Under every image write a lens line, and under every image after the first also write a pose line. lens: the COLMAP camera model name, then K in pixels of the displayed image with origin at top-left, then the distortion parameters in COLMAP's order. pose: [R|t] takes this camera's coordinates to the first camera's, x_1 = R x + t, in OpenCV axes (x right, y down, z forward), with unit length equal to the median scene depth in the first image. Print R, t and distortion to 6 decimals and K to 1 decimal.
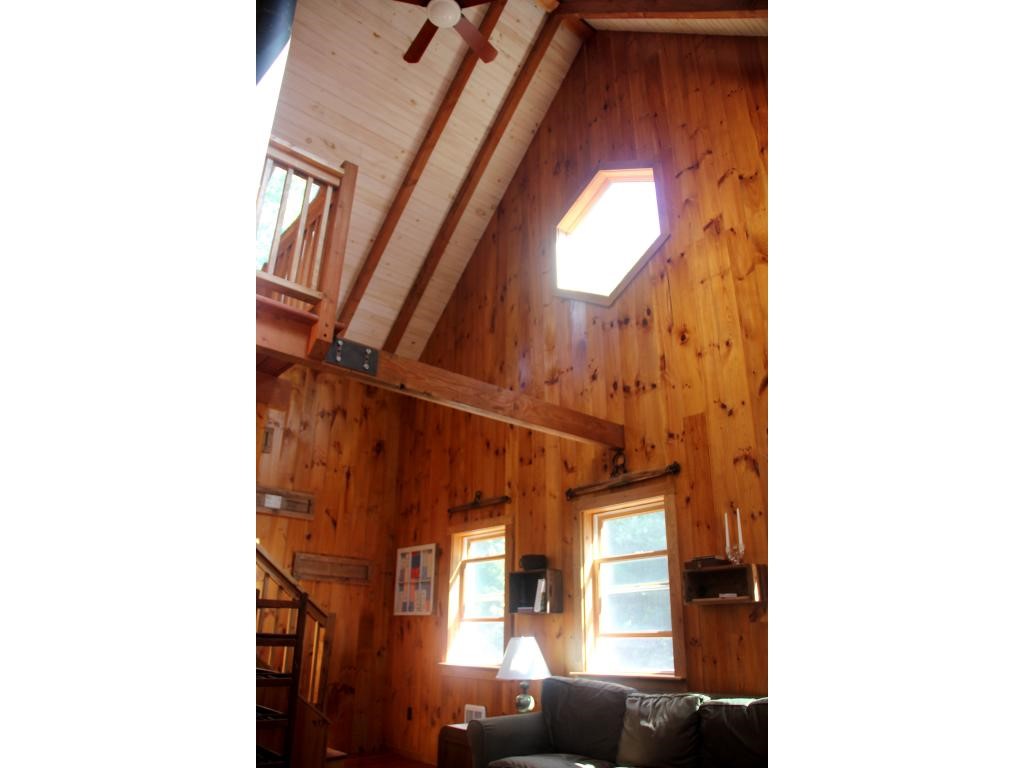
lens RADIAL K [[642.4, 0, 517.9], [0, 642.4, 392.9], [0, 0, 1]] dist [-0.179808, 0.158255]
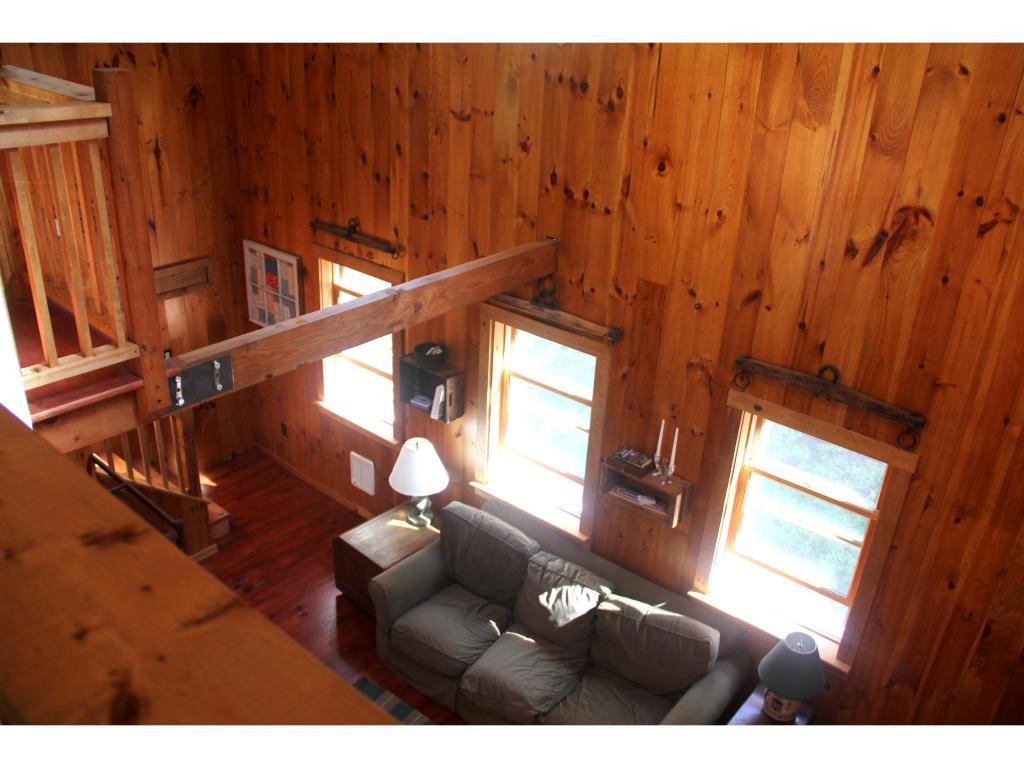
lens RADIAL K [[854.6, 0, 522.9], [0, 854.6, 383.5], [0, 0, 1]] dist [-0.174824, 0.148260]
pose [[0.986512, -0.025945, 0.161623, -0.035785], [-0.101340, 0.678588, 0.727495, -0.525239], [-0.128550, -0.734061, 0.666805, 0.224532]]
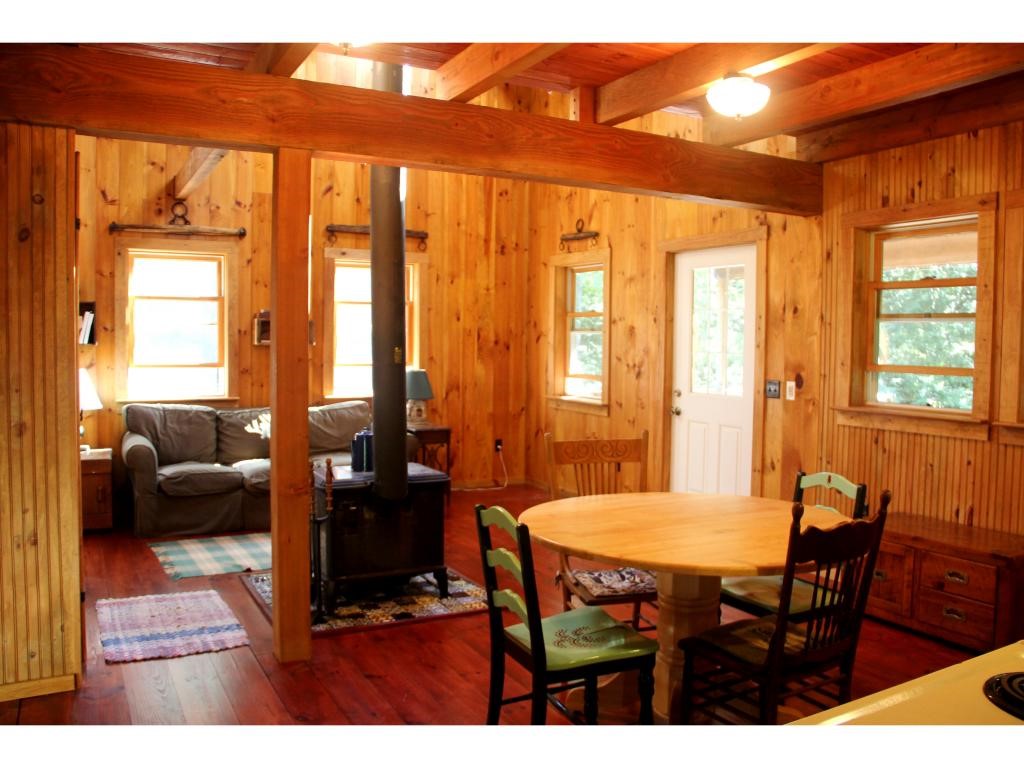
lens RADIAL K [[854.6, 0, 522.9], [0, 854.6, 383.5], [0, 0, 1]] dist [-0.174824, 0.148260]
pose [[0.217852, -0.052814, 0.974552, -1.033731], [-0.365949, 0.921265, 0.131731, -0.018993], [-0.904777, -0.385334, 0.181372, 0.107310]]
